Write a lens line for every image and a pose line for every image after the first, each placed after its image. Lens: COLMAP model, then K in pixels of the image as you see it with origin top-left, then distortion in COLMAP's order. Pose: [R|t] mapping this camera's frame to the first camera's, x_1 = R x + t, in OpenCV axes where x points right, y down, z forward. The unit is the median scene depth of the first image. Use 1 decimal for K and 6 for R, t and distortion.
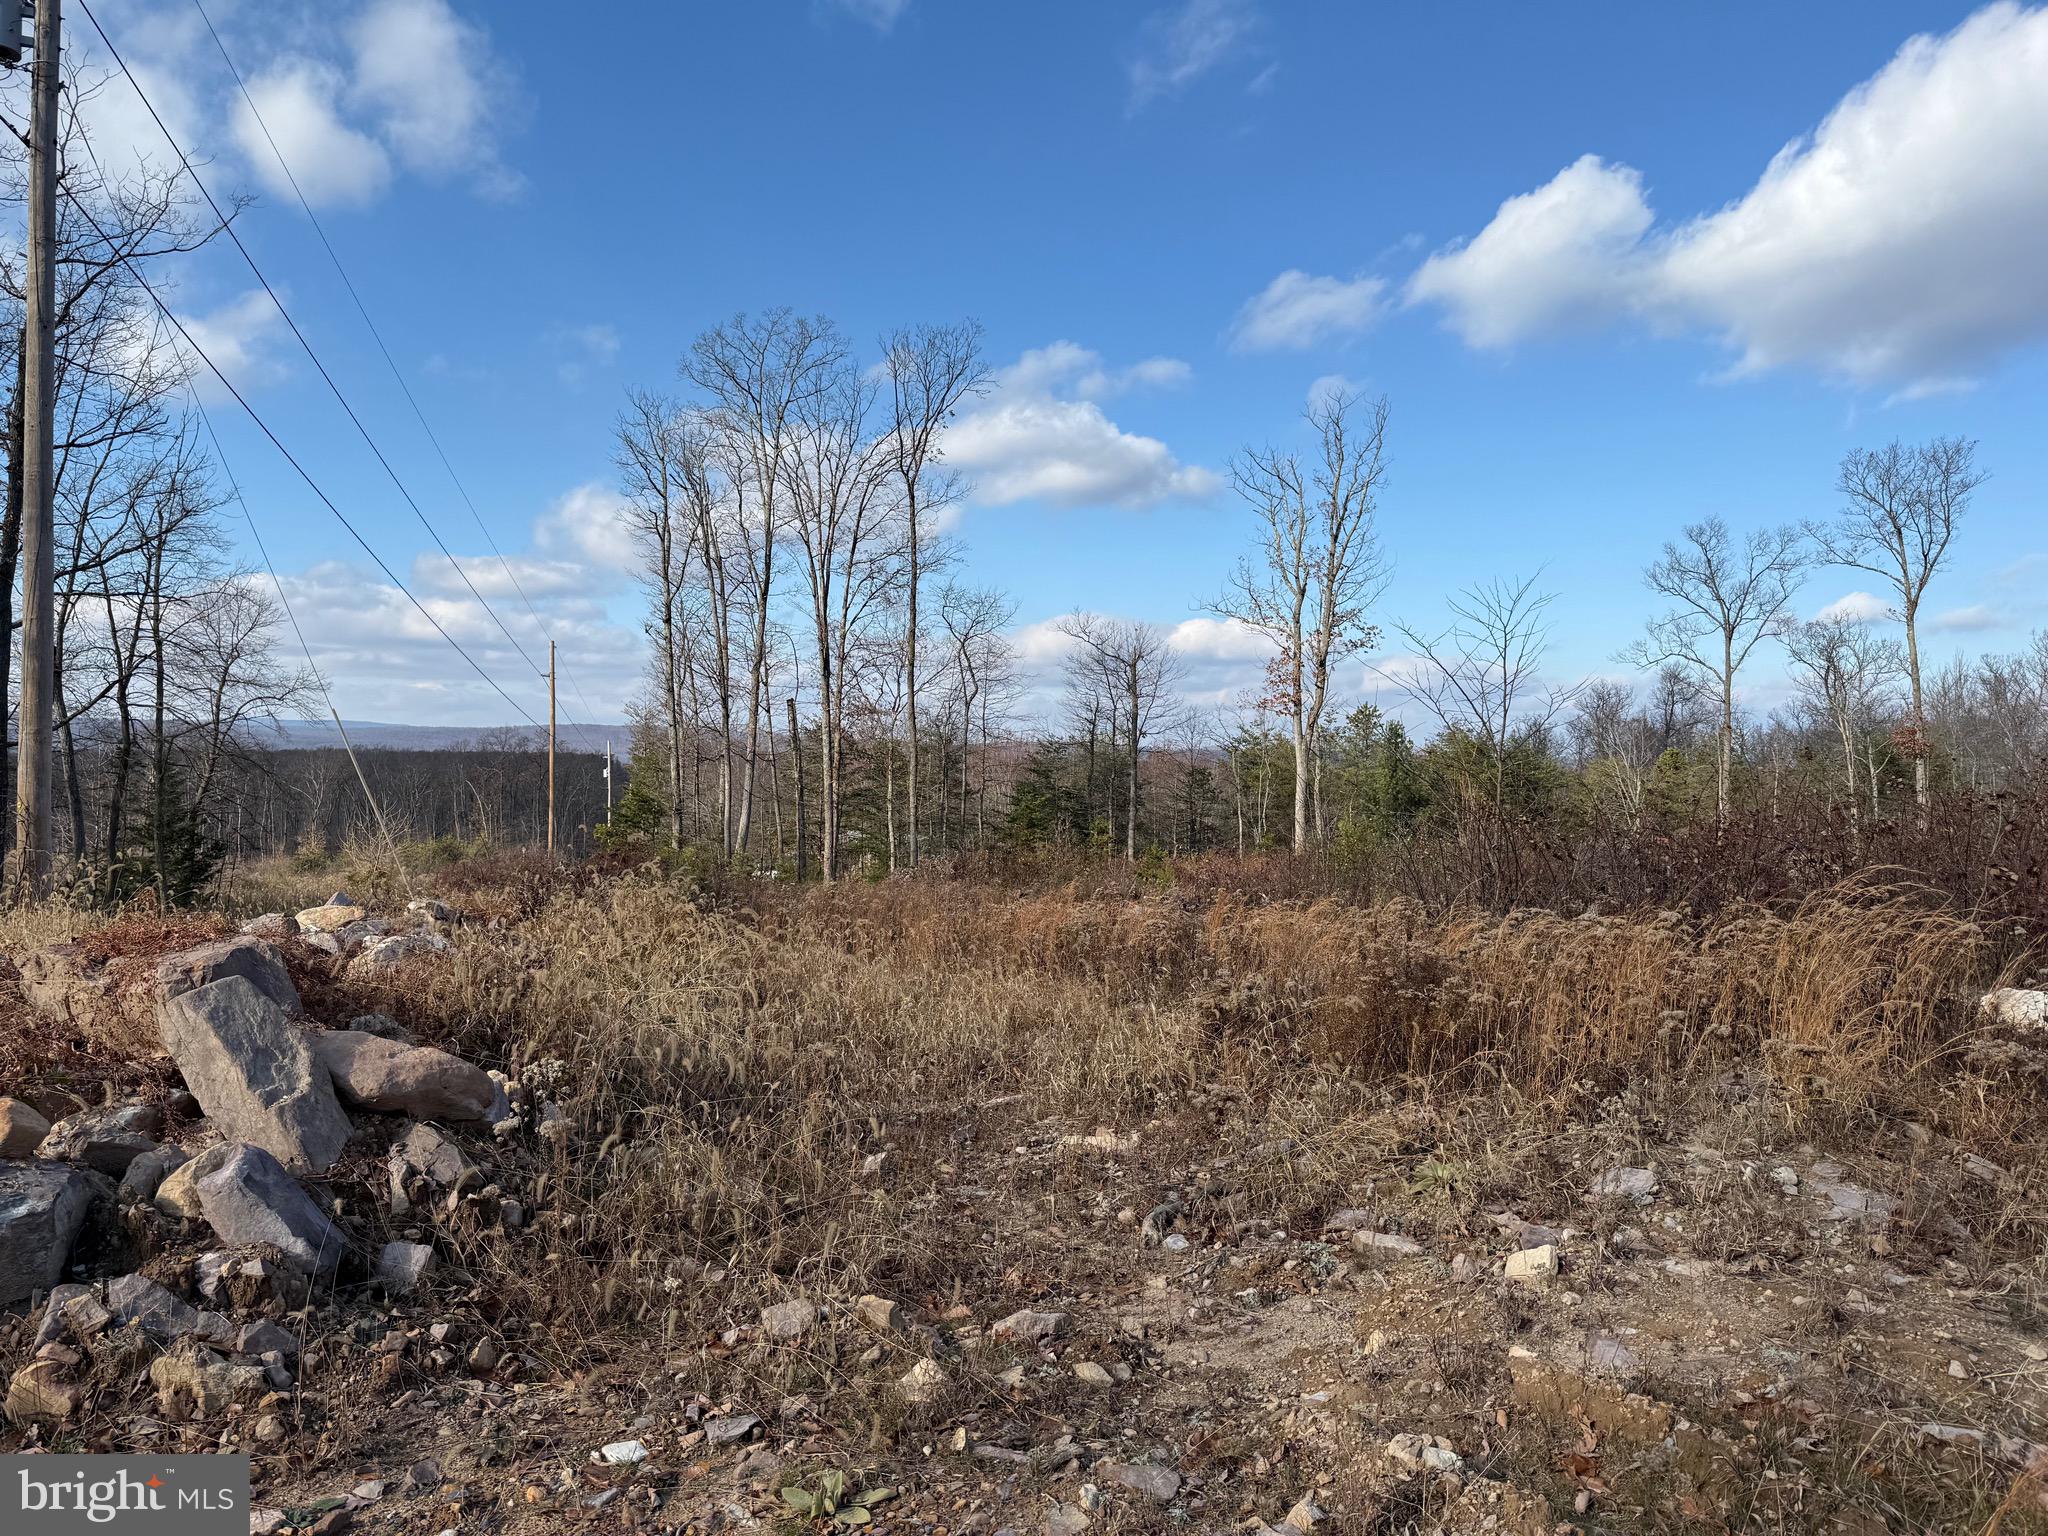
lens RADIAL K [[1413.9, 0, 1022.5], [0, 1413.9, 755.8], [0, 0, 1]] dist [0.073584, -0.090723]
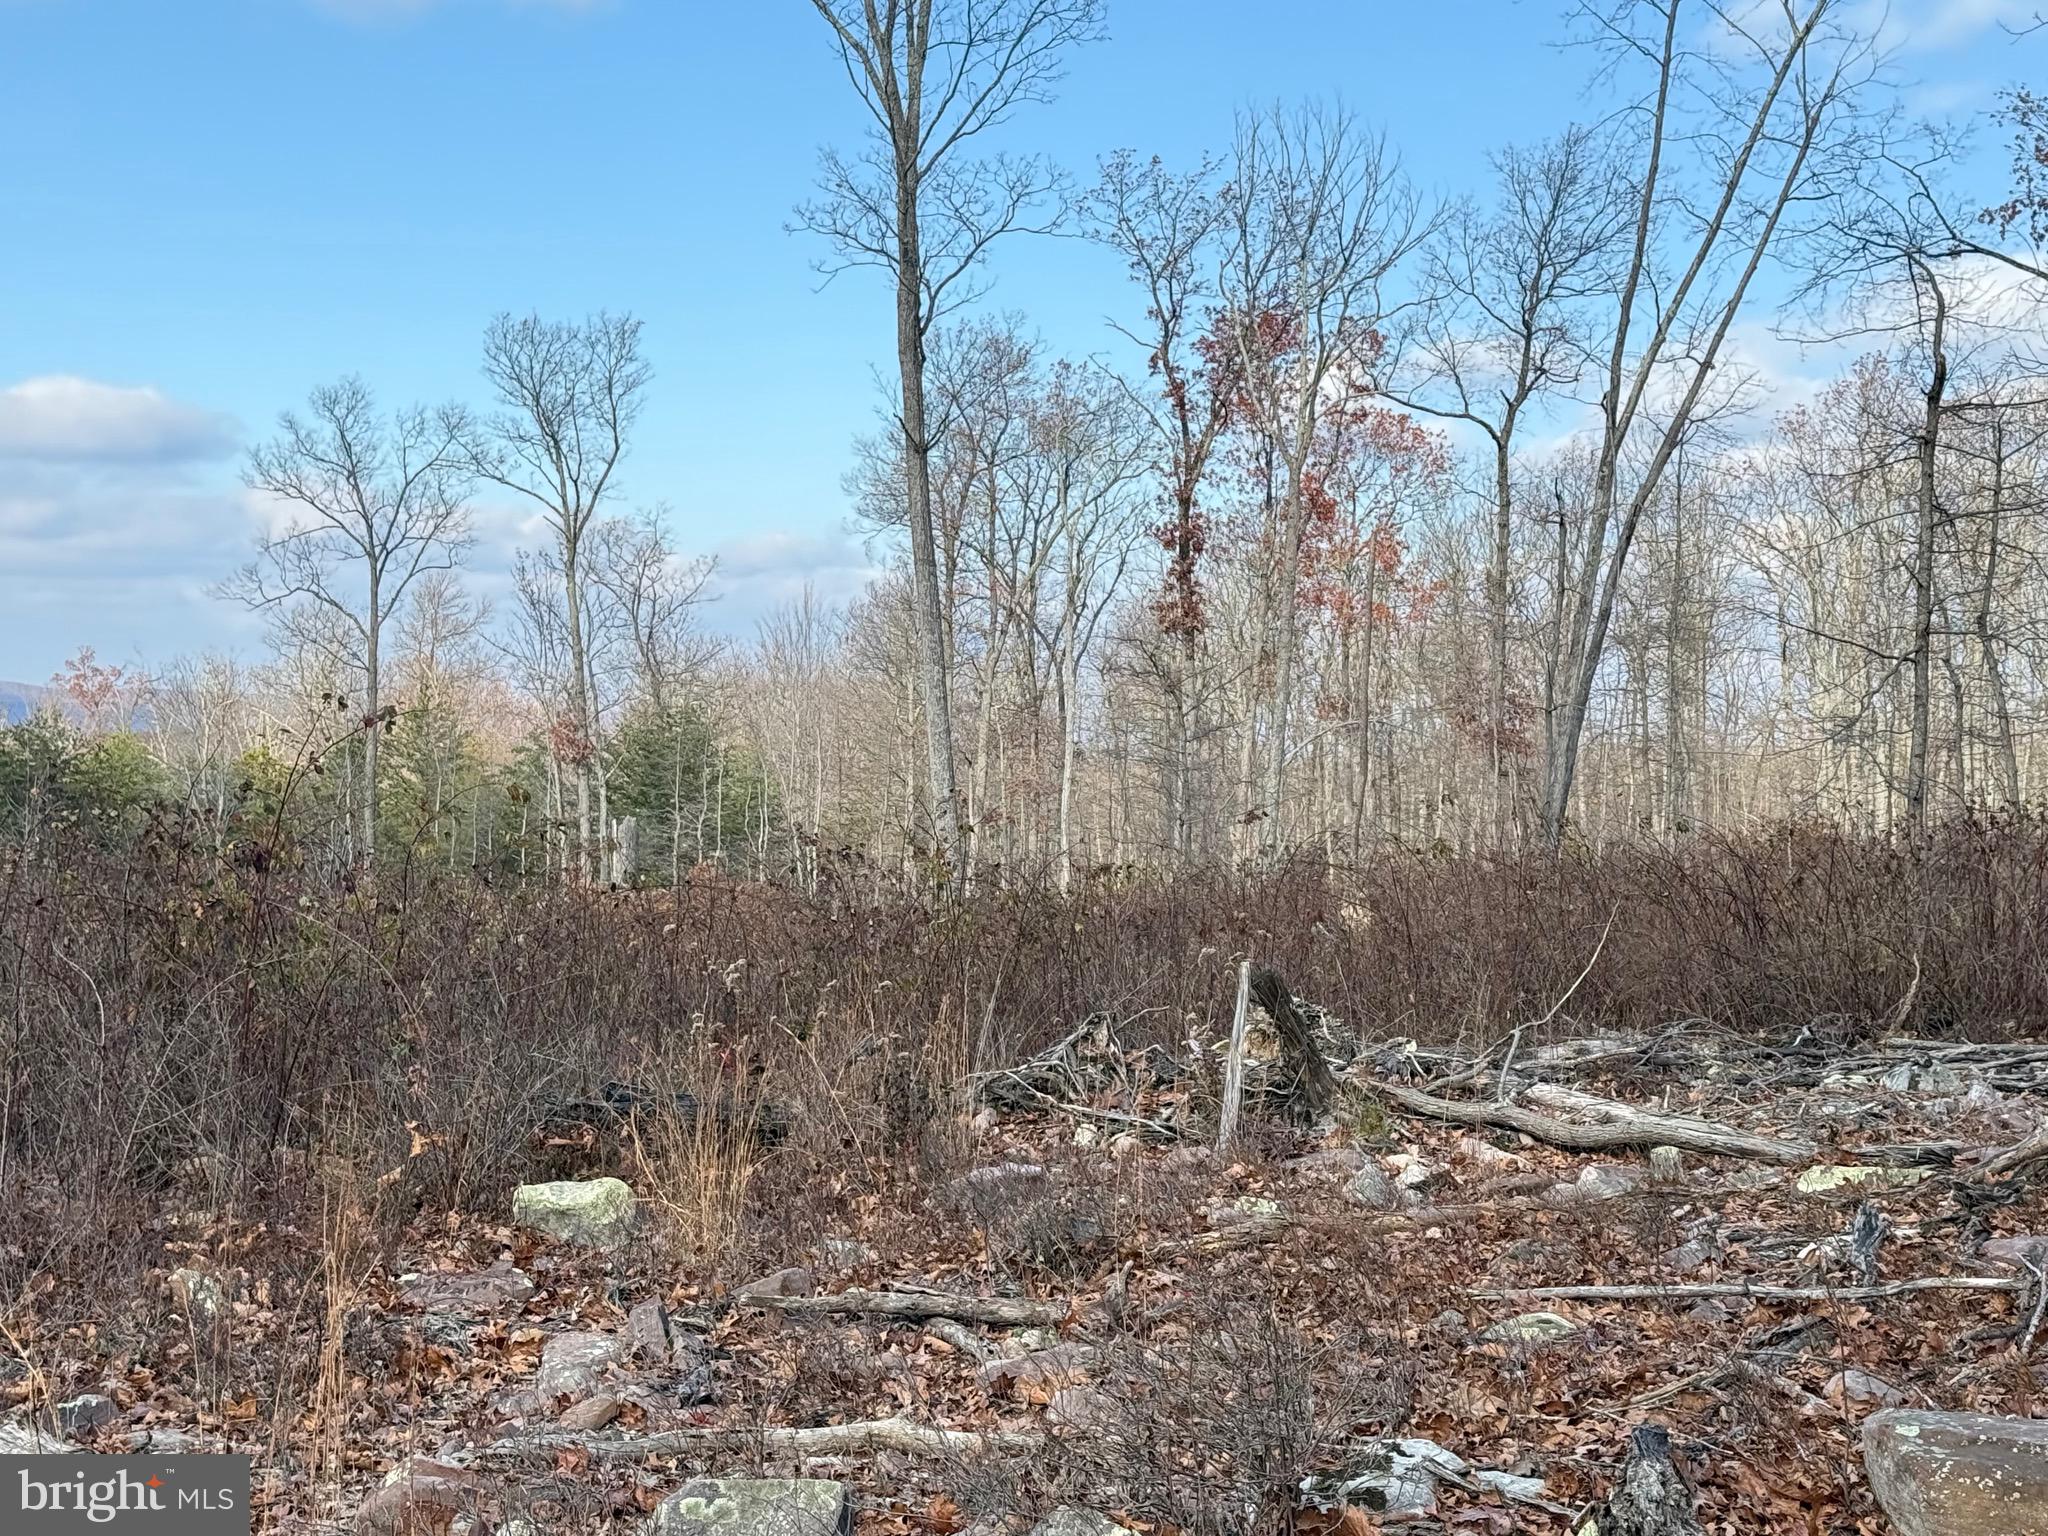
lens RADIAL K [[3203.2, 0, 1012.3], [0, 3203.2, 798.3], [0, 0, 1]] dist [0.054879, 0.000000]
pose [[0.862127, -0.002247, 0.506687, 0.015367], [-0.014271, 0.999486, 0.028714, -0.025931], [-0.506491, -0.031986, 0.861652, -0.371602]]
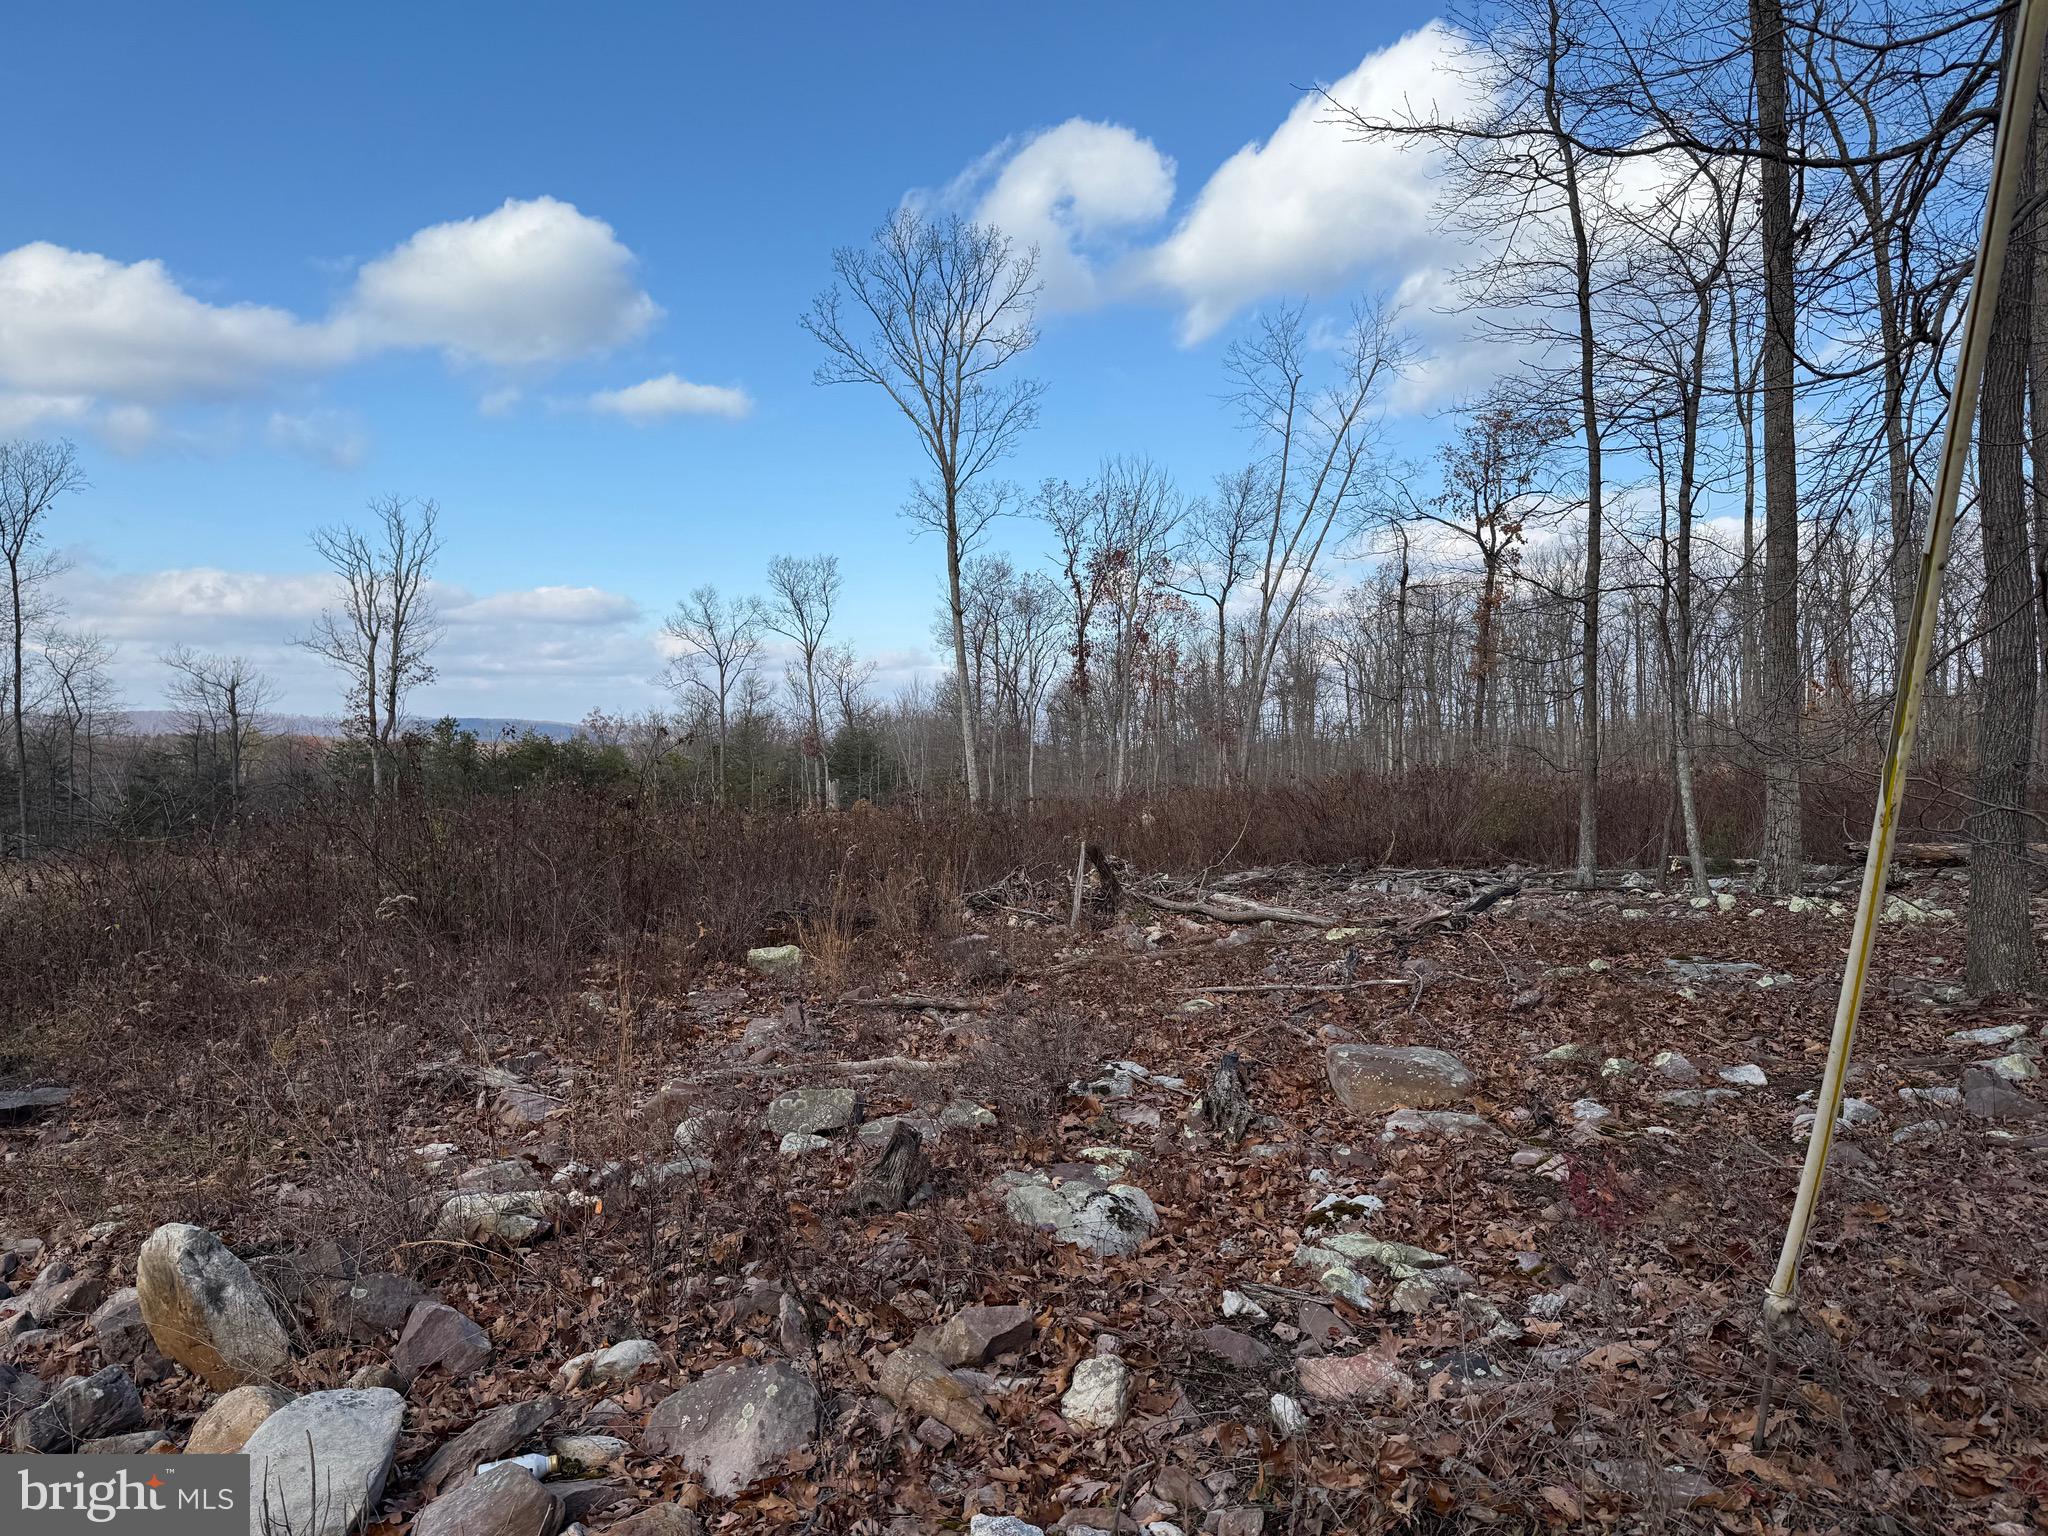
lens RADIAL K [[1413.9, 0, 1037.0], [0, 1413.9, 799.3], [0, 0, 1]] dist [0.073584, -0.090723]
pose [[0.852649, -0.029587, 0.521646, 0.019994], [0.003217, 0.998674, 0.051385, -0.026130], [-0.522474, -0.042135, 0.851613, -0.371130]]
